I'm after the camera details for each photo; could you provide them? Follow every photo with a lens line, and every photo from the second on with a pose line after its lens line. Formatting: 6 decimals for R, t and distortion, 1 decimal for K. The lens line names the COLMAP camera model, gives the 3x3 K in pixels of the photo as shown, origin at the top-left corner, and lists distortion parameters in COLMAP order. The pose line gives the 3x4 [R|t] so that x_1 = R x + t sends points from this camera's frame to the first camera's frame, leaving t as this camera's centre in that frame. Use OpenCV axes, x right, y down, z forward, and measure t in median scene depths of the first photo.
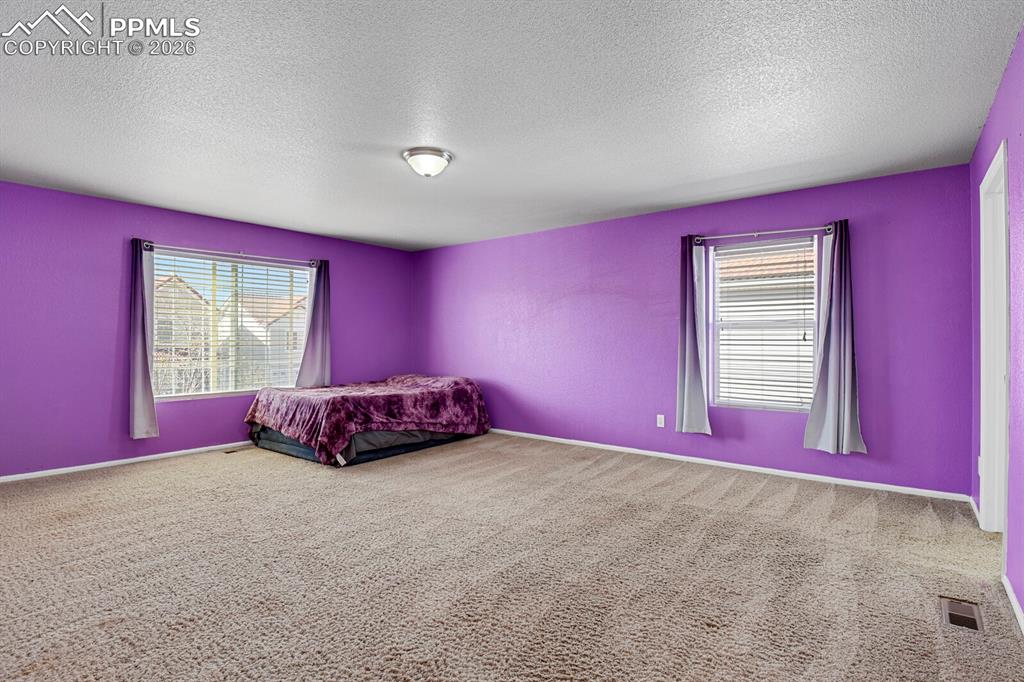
lens RADIAL K [[501.0, 0, 508.6], [0, 501.0, 338.8], [0, 0, 1]] dist [-0.024290, -0.003157]
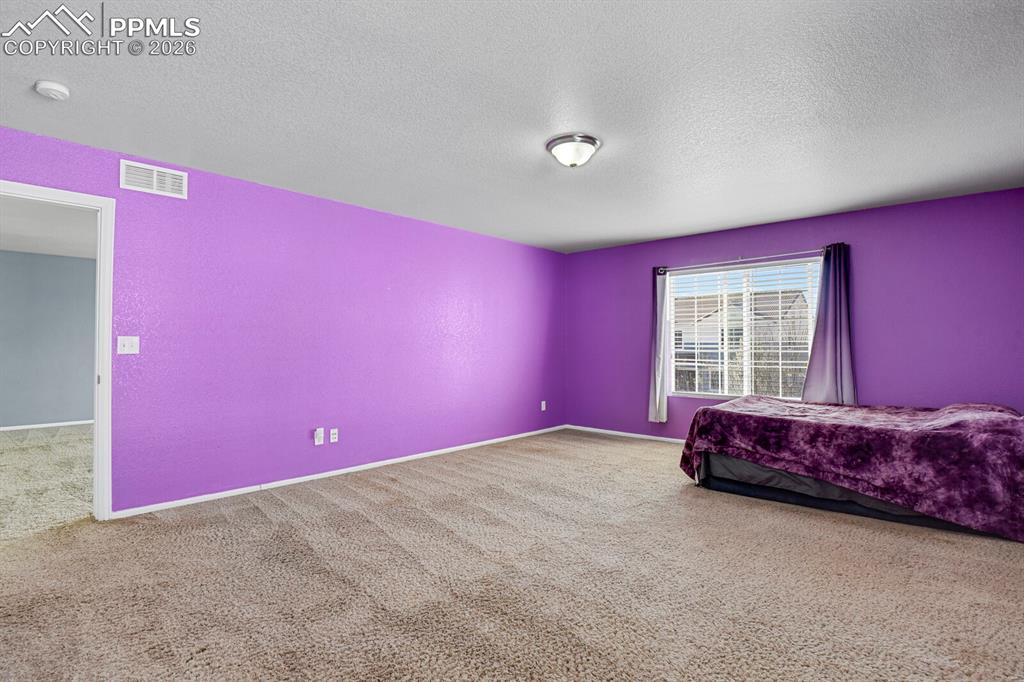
lens RADIAL K [[501.0, 0, 510.7], [0, 501.0, 343.5], [0, 0, 1]] dist [-0.024290, -0.003157]
pose [[-0.071173, -0.006403, -0.997443, 0.506481], [0.003258, 0.999973, -0.006652, 0.003684], [0.997459, -0.003723, -0.071150, 0.626074]]
